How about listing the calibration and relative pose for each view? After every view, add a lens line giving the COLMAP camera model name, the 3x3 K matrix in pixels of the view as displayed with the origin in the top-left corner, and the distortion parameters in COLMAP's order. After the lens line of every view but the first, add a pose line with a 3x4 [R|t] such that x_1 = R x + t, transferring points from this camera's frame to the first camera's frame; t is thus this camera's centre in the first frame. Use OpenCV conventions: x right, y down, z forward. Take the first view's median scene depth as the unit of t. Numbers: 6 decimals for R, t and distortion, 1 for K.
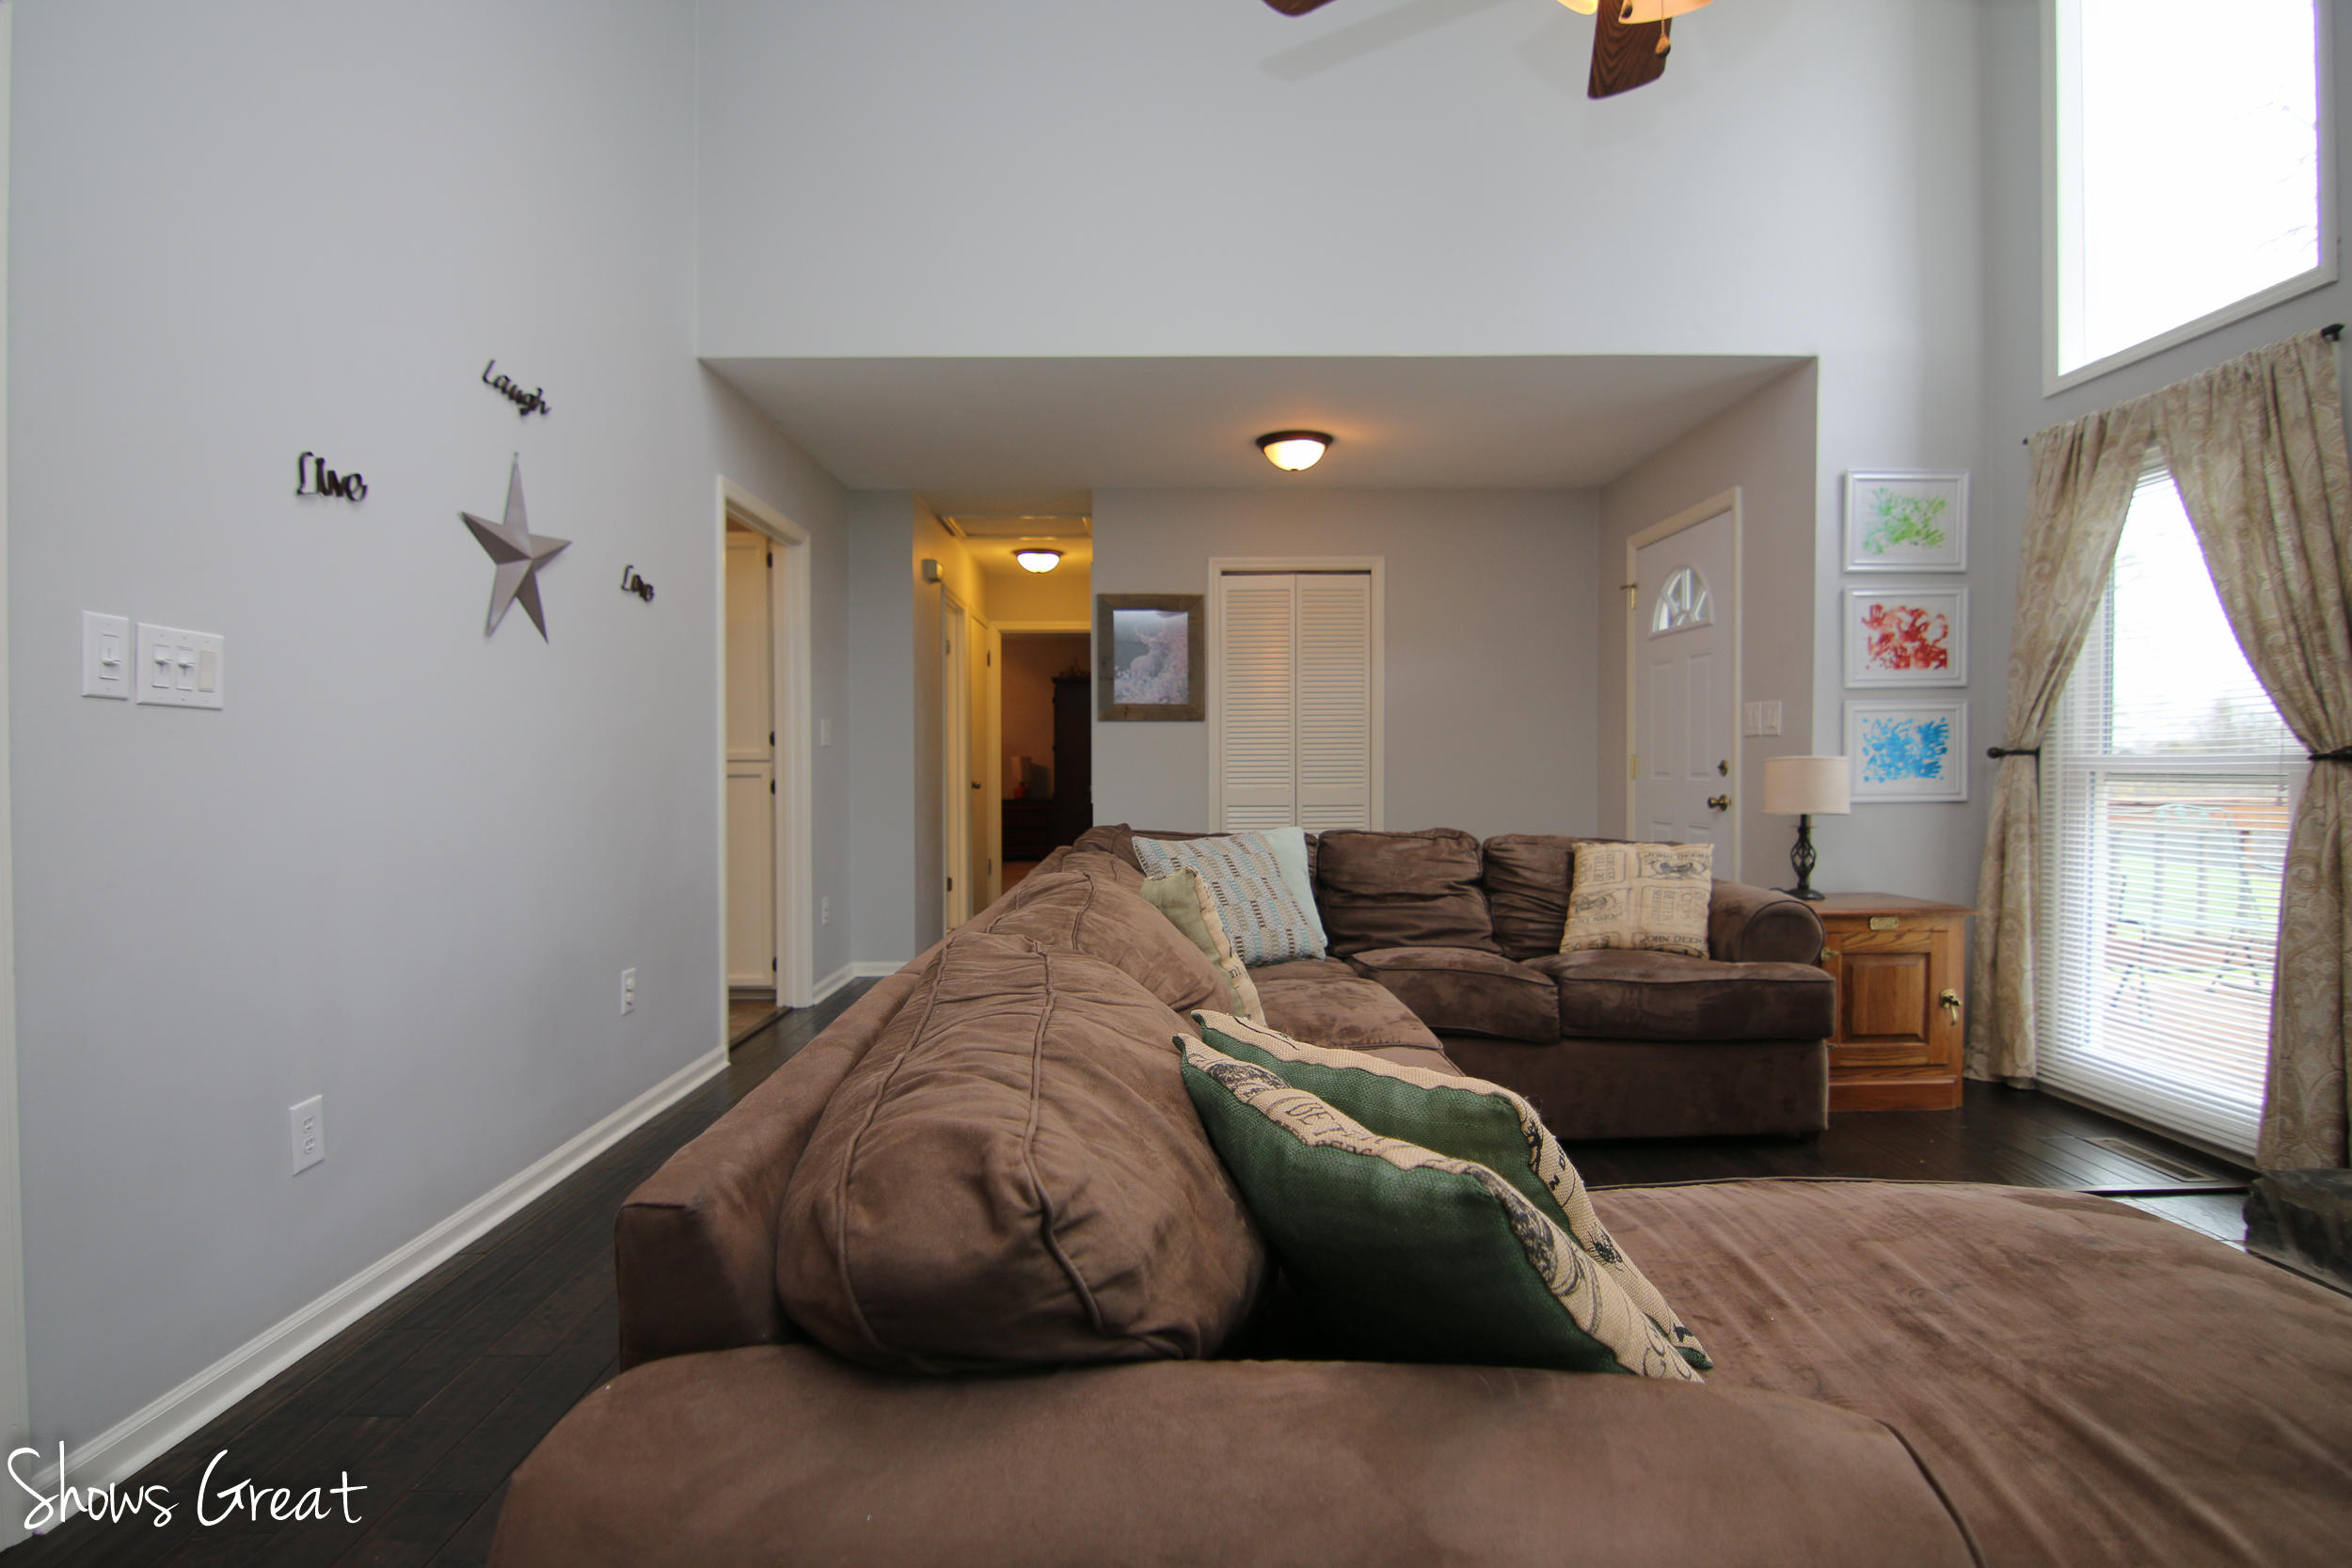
lens RADIAL K [[1180.7, 0, 1164.2], [0, 1180.7, 785.8], [0, 0, 1]] dist [-0.006479, -0.010847]
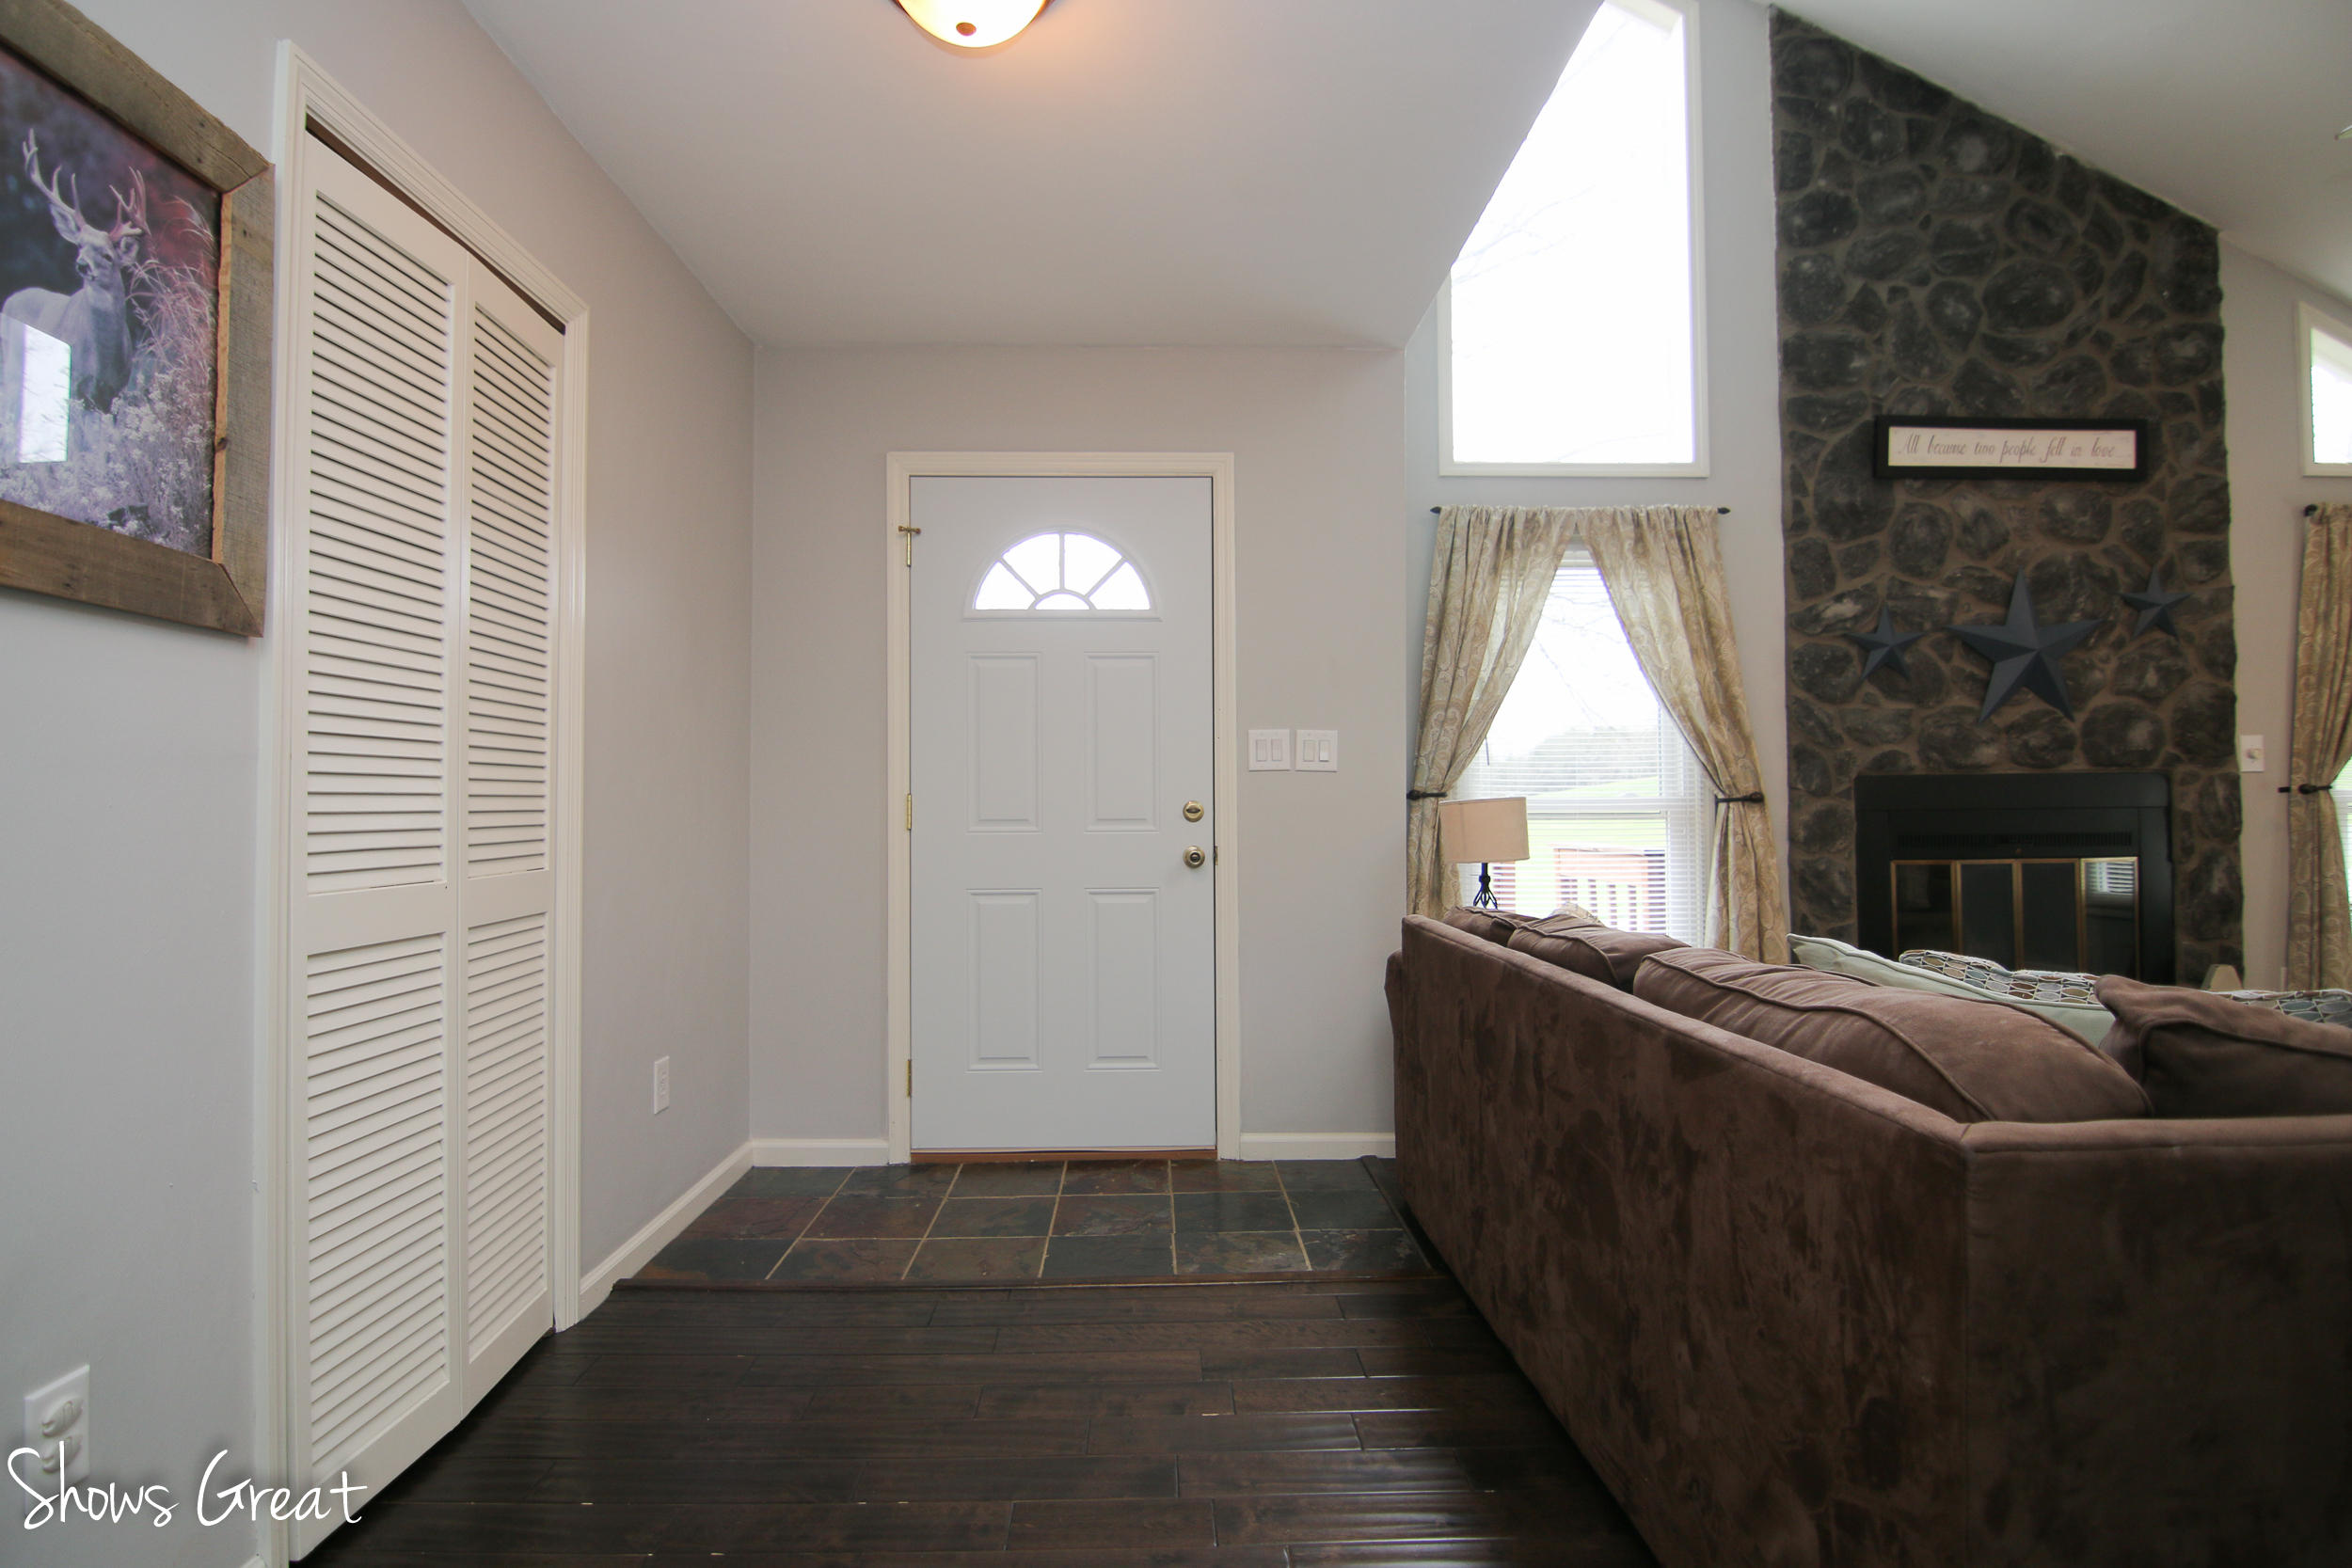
lens RADIAL K [[1180.7, 0, 1160.9], [0, 1180.7, 784.7], [0, 0, 1]] dist [-0.006479, -0.010847]
pose [[-0.008109, 0.021929, 0.999727, -0.354314], [0.023341, 0.999491, -0.021734, -0.020859], [-0.999695, 0.023159, -0.008616, 1.273961]]
